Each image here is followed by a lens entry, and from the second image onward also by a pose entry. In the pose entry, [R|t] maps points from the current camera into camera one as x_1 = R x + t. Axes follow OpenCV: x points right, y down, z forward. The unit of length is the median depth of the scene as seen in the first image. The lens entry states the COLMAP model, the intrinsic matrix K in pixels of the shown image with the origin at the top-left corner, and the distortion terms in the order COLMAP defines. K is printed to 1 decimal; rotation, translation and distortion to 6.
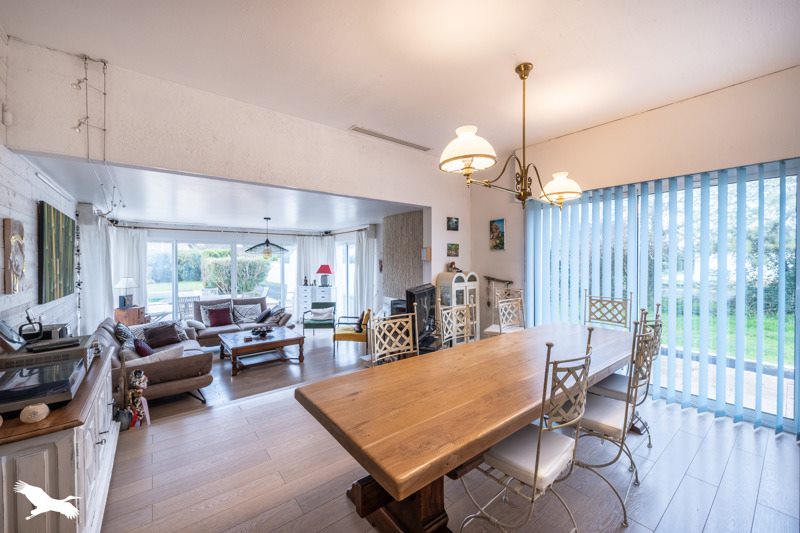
lens RADIAL K [[319.1, 0, 401.2], [0, 319.1, 262.7], [0, 0, 1]] dist [0.003423, 0.000030]
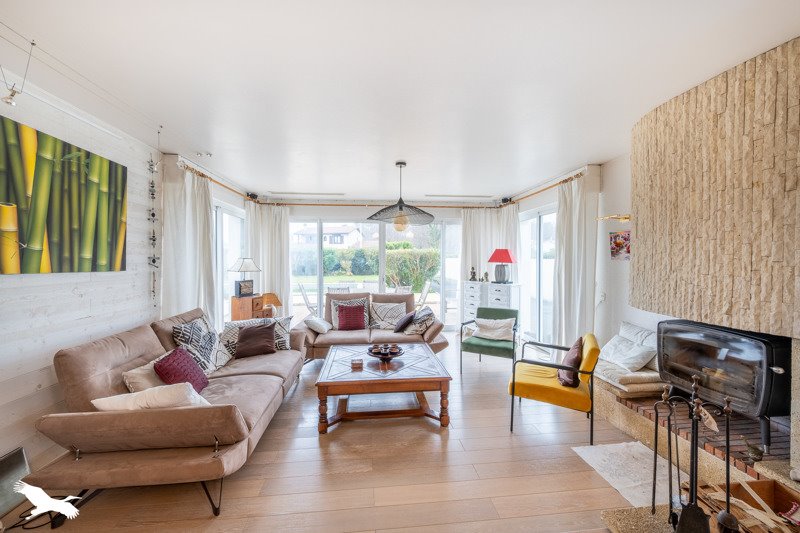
lens RADIAL K [[319.1, 0, 401.9], [0, 319.1, 262.0], [0, 0, 1]] dist [0.003423, 0.000030]
pose [[0.846316, 0.008473, -0.532614, -0.083747], [-0.009109, 0.999957, 0.001433, 0.041275], [0.532603, 0.003639, 0.846357, 0.436543]]
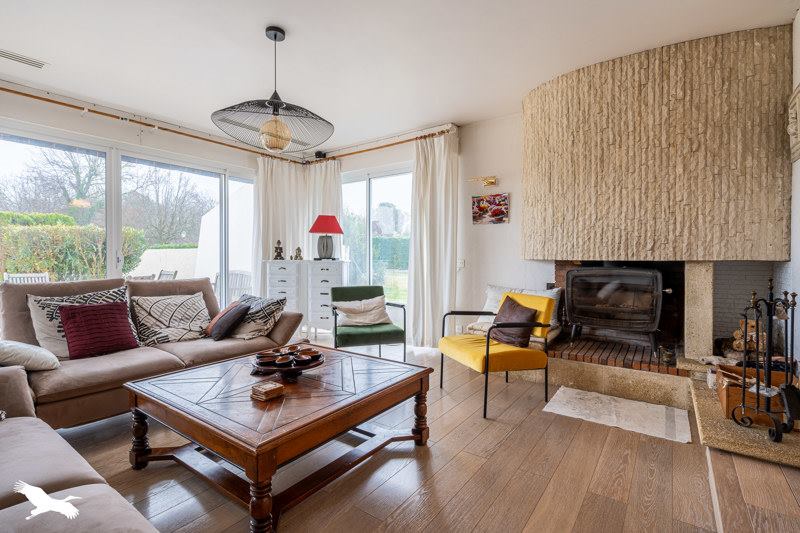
lens RADIAL K [[379.2, 0, 395.9], [0, 379.2, 263.3], [0, 0, 1]] dist [0.002236, 0.000198]
pose [[0.961997, -0.000869, 0.273058, -0.362072], [0.000944, 1.000000, -0.000141, 0.098250], [-0.273057, 0.000393, 0.961998, 0.509458]]
